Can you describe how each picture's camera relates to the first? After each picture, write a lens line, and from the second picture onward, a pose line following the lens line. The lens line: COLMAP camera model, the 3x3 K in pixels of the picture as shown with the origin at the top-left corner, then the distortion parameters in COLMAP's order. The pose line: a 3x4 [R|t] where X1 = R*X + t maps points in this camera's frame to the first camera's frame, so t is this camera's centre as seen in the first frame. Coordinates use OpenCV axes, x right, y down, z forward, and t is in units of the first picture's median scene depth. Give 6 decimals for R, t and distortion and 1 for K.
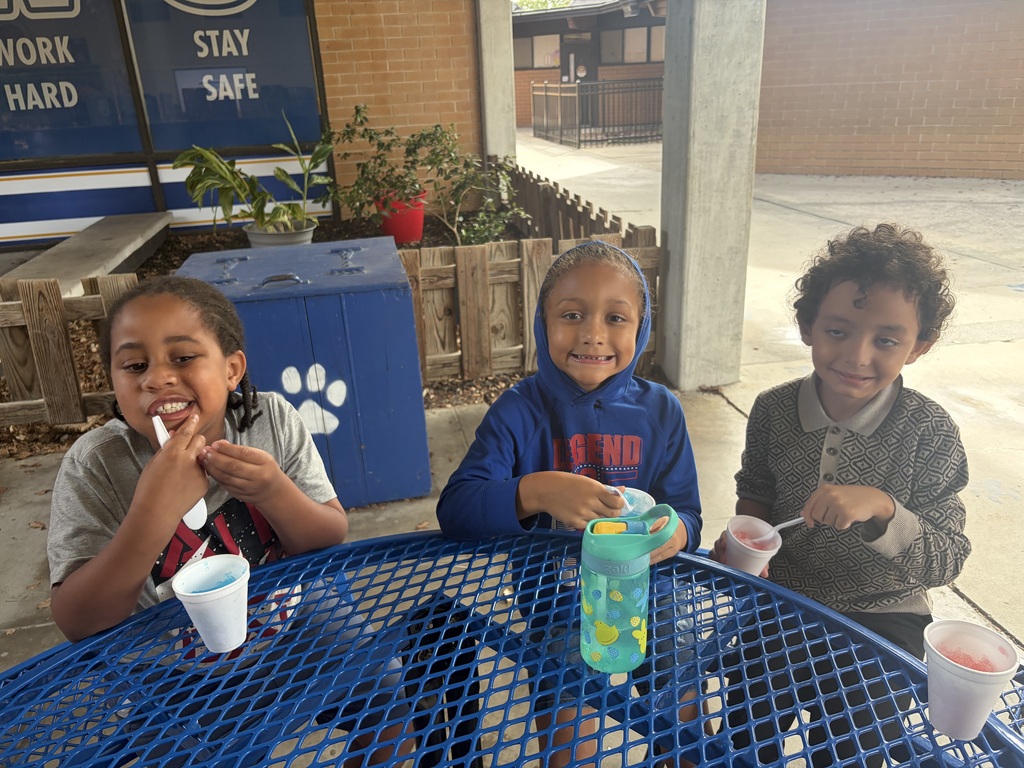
lens RADIAL K [[776.7, 0, 512.0], [0, 776.7, 384.0], [0, 0, 1]] dist [0.030933, -0.037133]
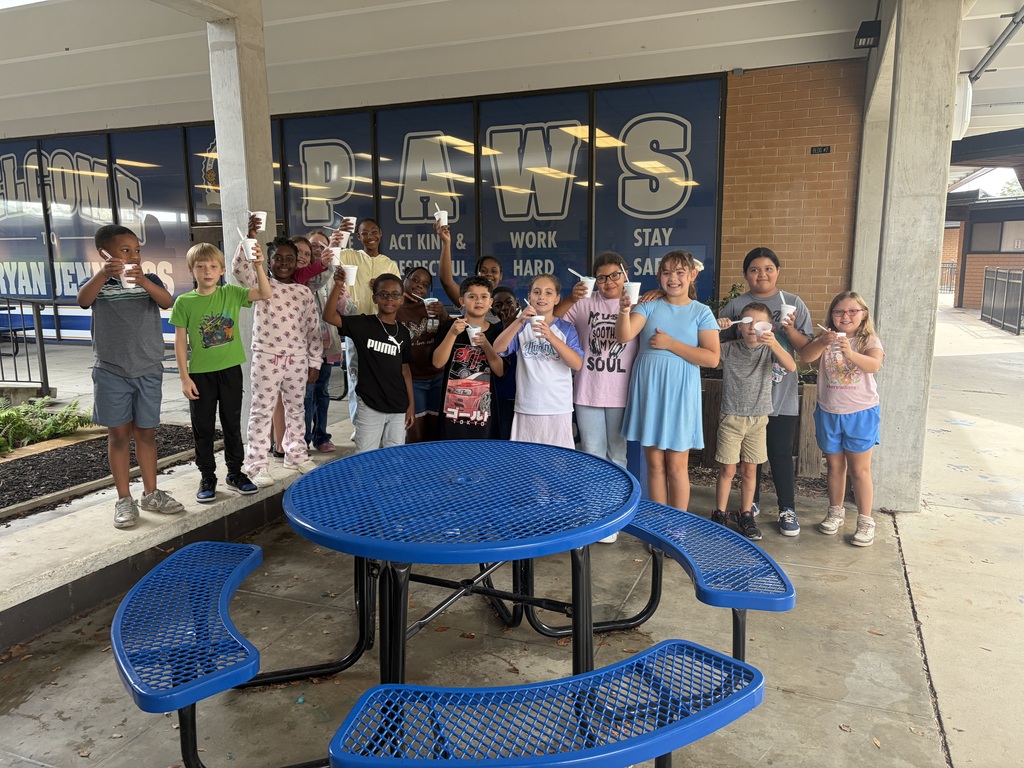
lens RADIAL K [[781.9, 0, 511.0], [0, 781.9, 396.2], [0, 0, 1]] dist [0.038511, -0.074931]
pose [[0.832480, 0.132698, -0.537929, 0.220023], [-0.229725, 0.966176, -0.117175, 0.063860], [0.504185, 0.221121, 0.834807, -0.245244]]
